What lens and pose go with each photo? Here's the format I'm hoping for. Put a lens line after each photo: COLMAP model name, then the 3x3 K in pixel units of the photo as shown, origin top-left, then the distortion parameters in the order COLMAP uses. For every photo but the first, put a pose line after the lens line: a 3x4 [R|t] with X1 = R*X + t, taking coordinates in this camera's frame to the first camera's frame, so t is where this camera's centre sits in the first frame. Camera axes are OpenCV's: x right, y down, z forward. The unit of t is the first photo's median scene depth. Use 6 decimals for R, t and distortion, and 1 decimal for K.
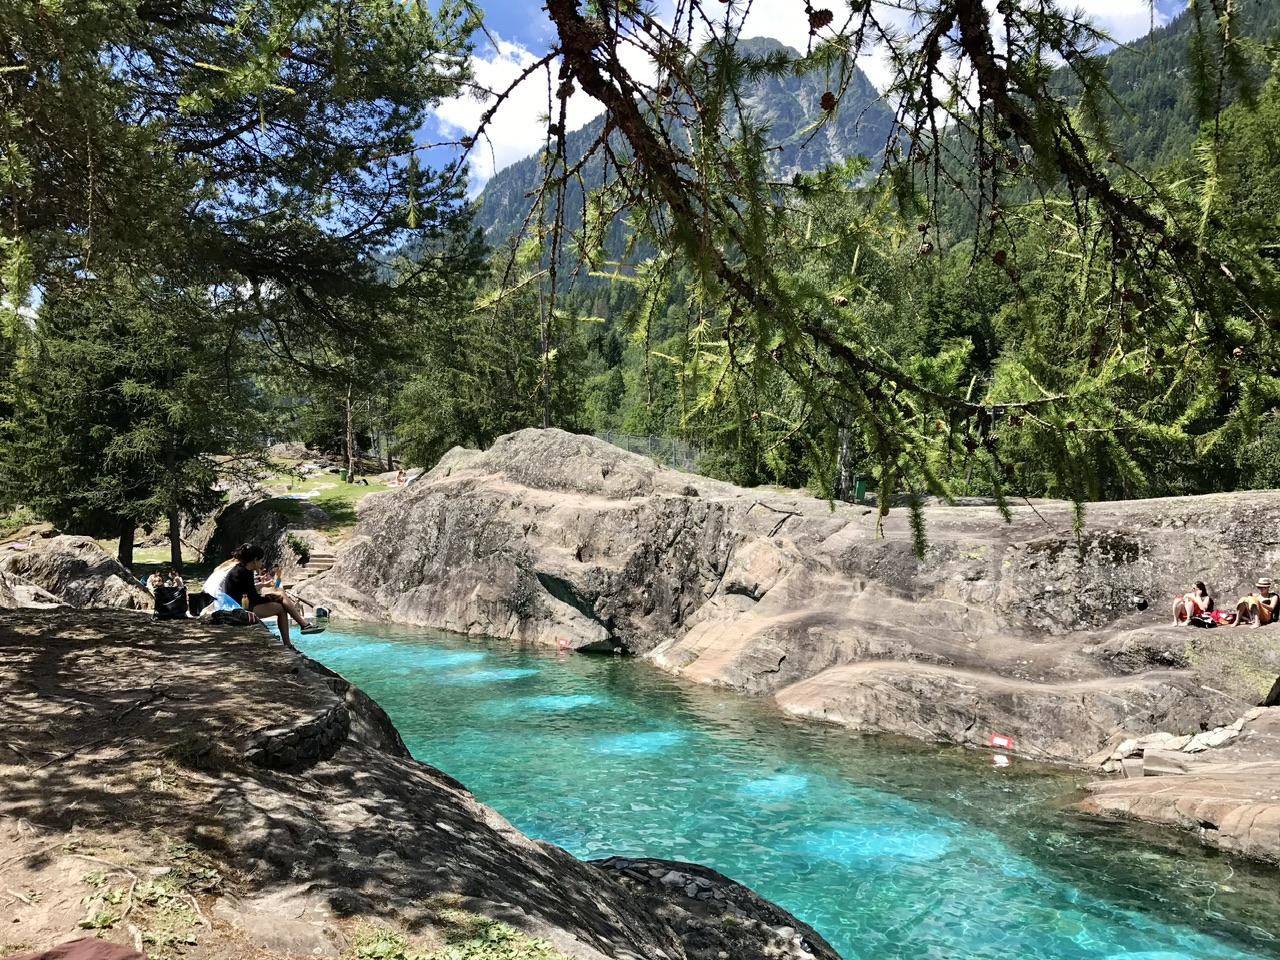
lens RADIAL K [[1048.5, 0, 645.2], [0, 1048.5, 472.8], [0, 0, 1]] dist [0.048985, -0.059045]
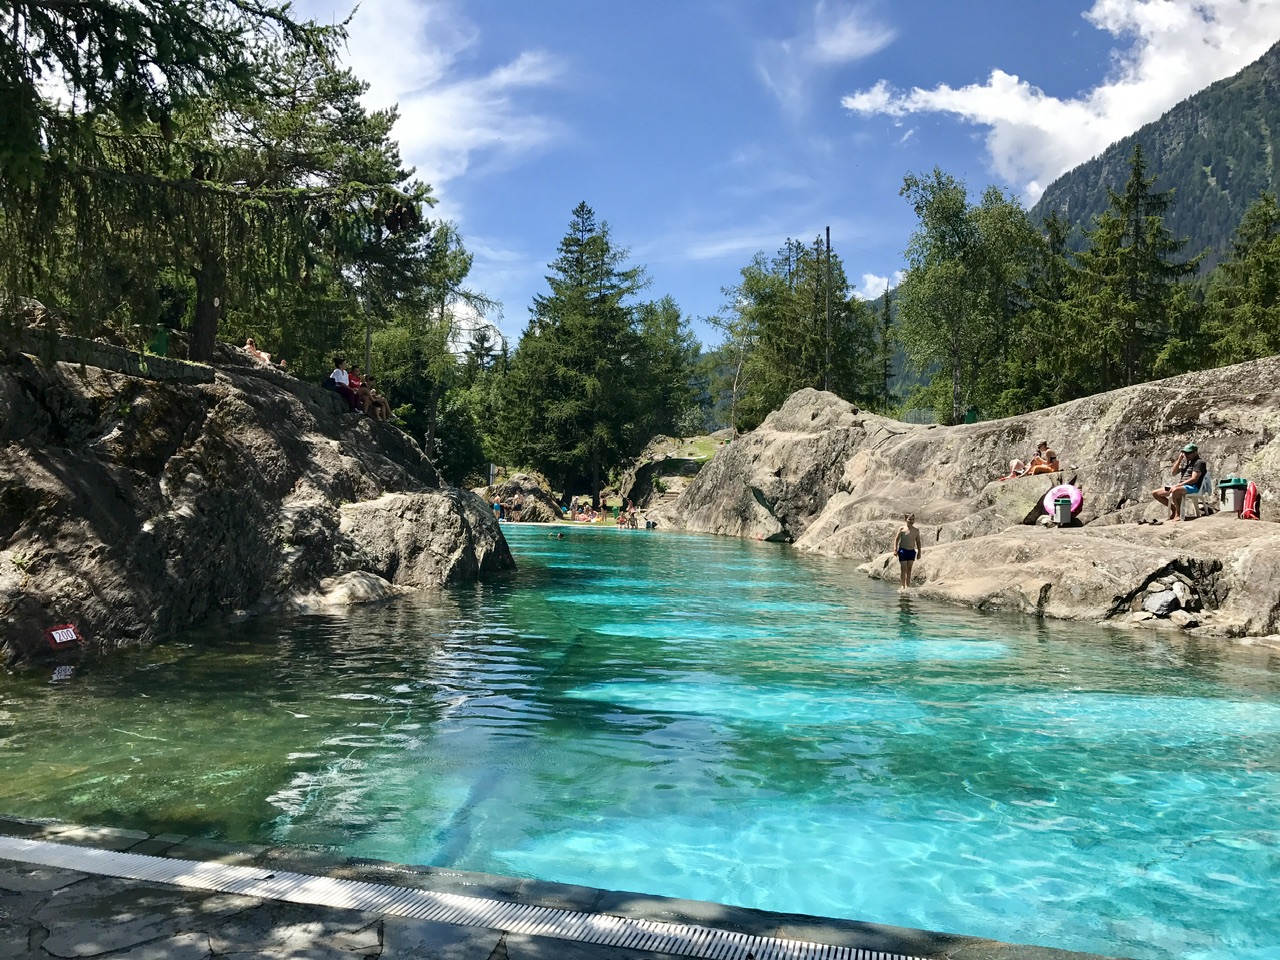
lens RADIAL K [[1048.5, 0, 639.6], [0, 1048.5, 484.8], [0, 0, 1]] dist [0.048985, -0.059045]
pose [[0.868483, 0.030811, -0.494761, 0.581811], [-0.035192, 0.999380, 0.000462, 0.128869], [0.494469, 0.017010, 0.869029, -0.324262]]
